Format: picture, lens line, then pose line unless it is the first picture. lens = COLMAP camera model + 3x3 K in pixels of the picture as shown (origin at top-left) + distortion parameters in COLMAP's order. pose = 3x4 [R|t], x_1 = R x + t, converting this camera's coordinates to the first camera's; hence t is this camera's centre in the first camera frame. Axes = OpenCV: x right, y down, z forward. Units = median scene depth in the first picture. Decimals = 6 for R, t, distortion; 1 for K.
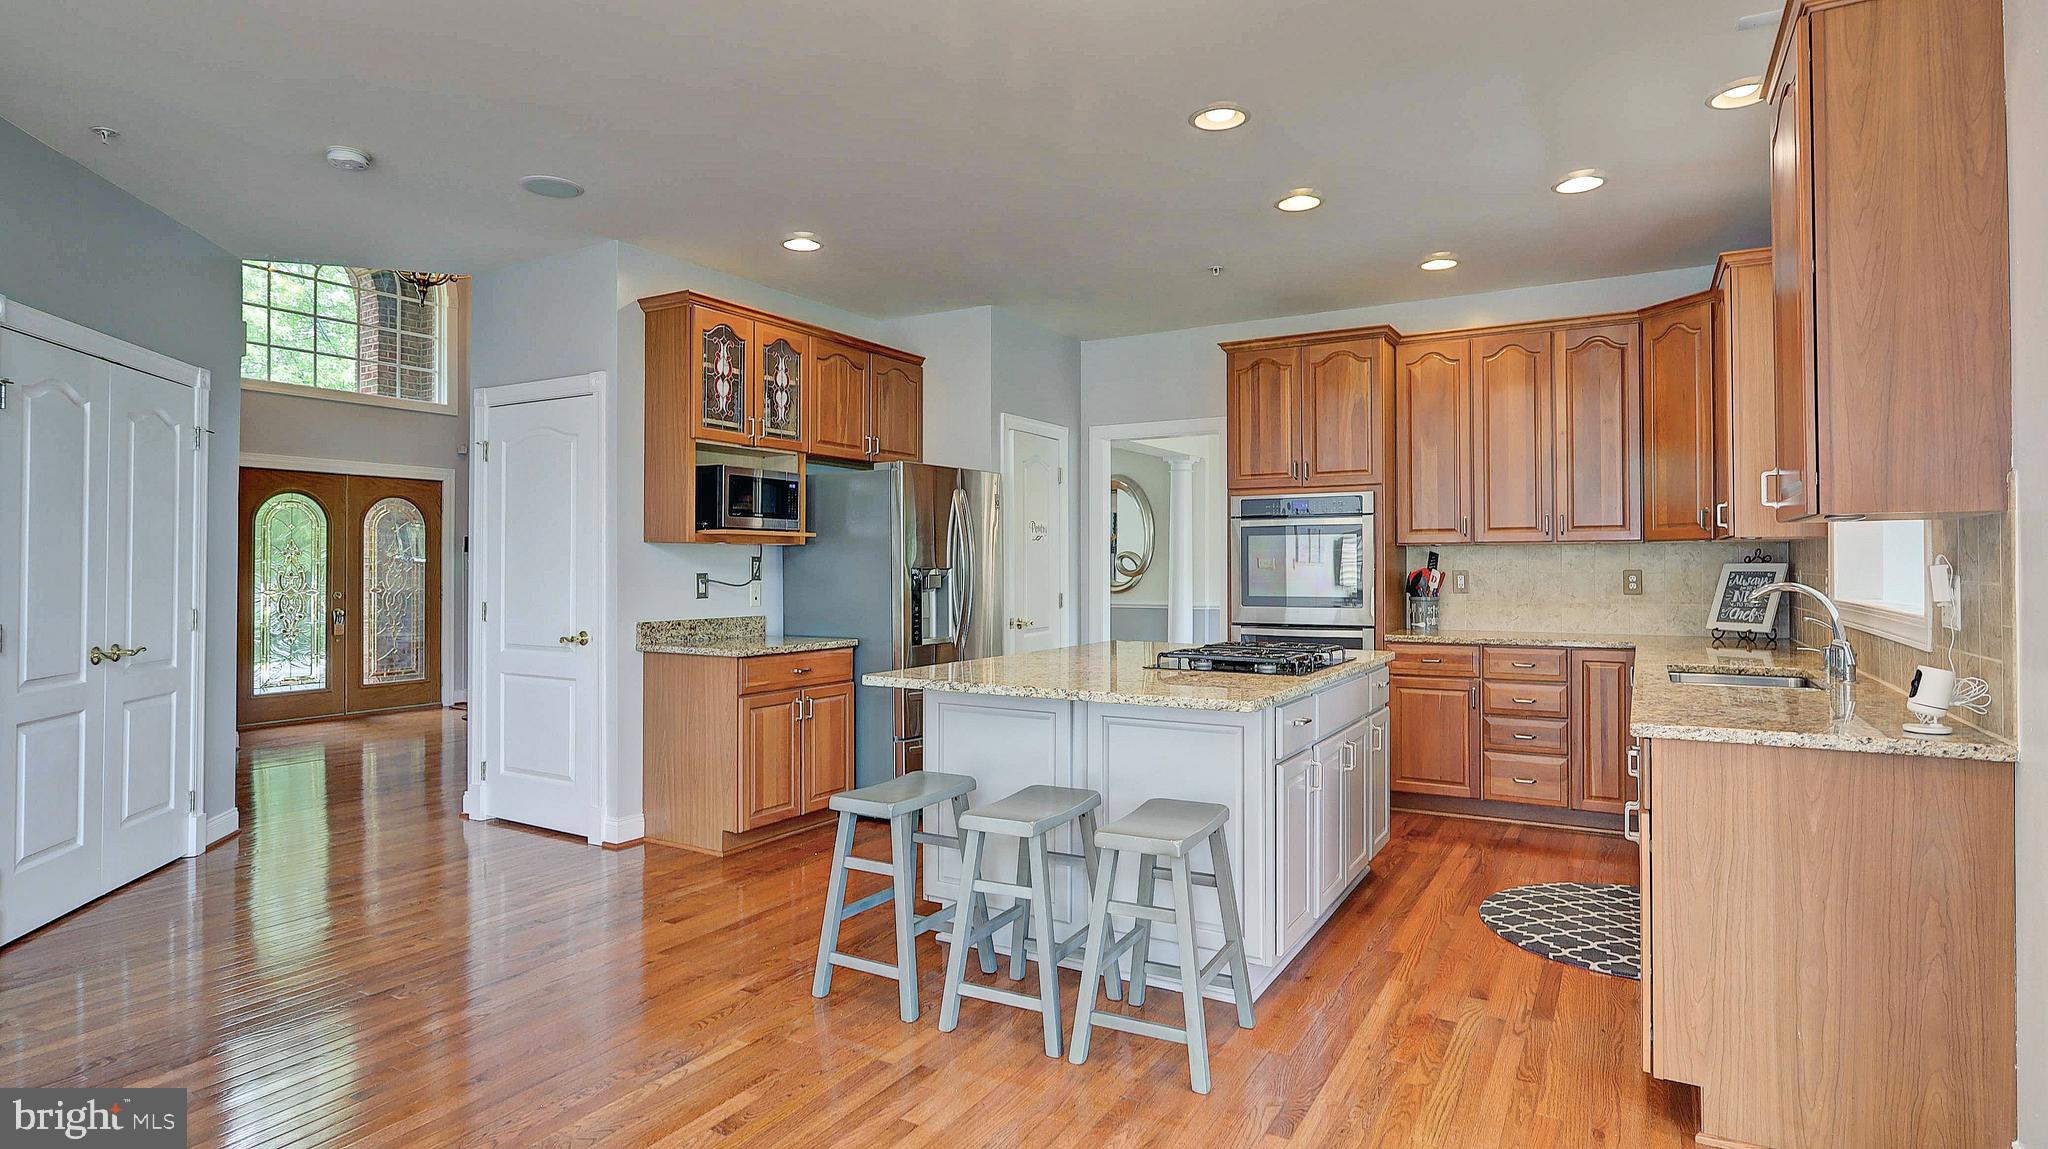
lens RADIAL K [[1074.2, 0, 1019.2], [0, 1074.2, 554.7], [0, 0, 1]] dist [-0.001305, 0.000253]
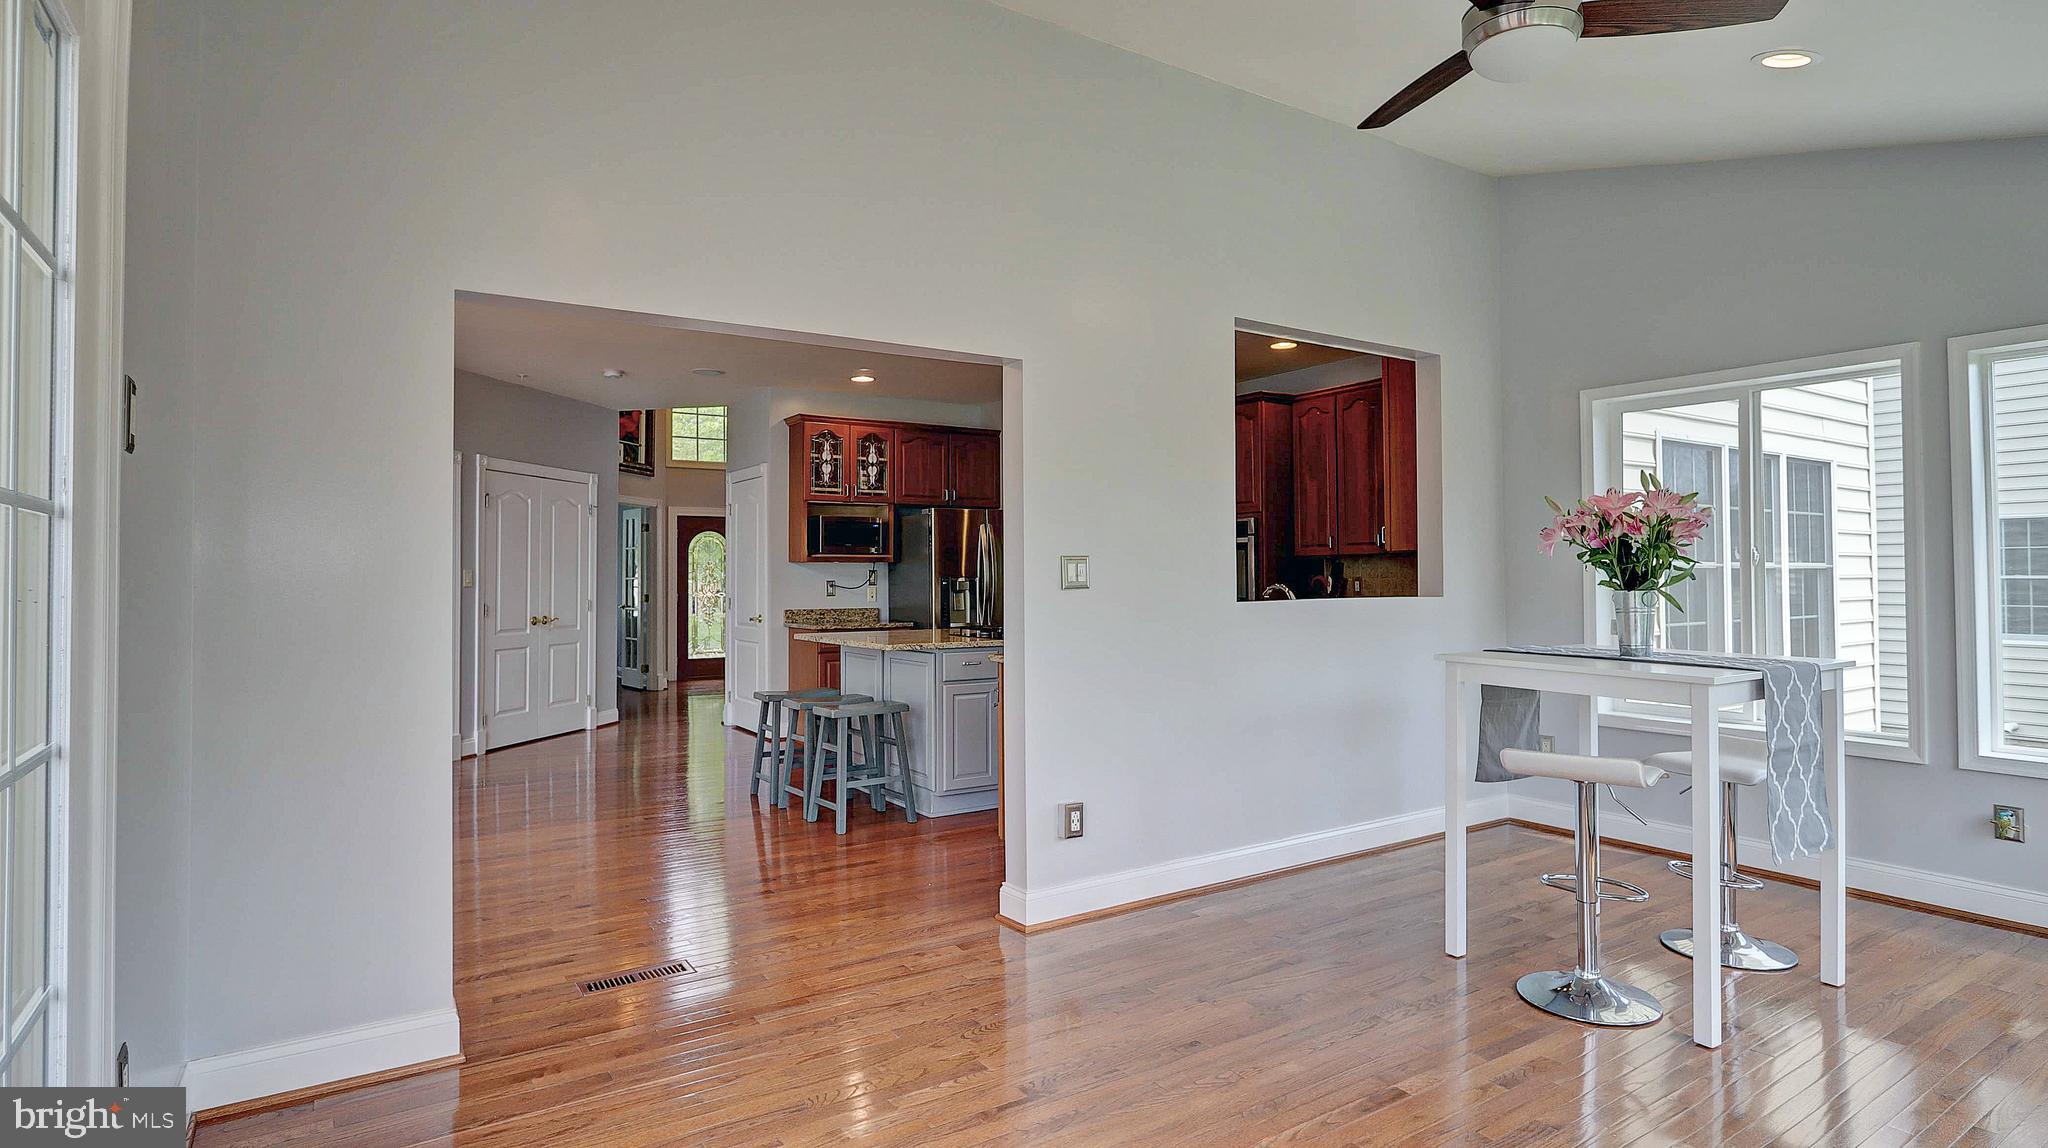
lens RADIAL K [[1111.5, 0, 1021.2], [0, 1111.5, 563.5], [0, 0, 1]] dist [0.000454, 0.000101]
pose [[0.889329, -0.009820, -0.457163, 0.762734], [0.009341, 0.999951, -0.003308, -0.000458], [0.457173, -0.001329, 0.889377, -0.379564]]
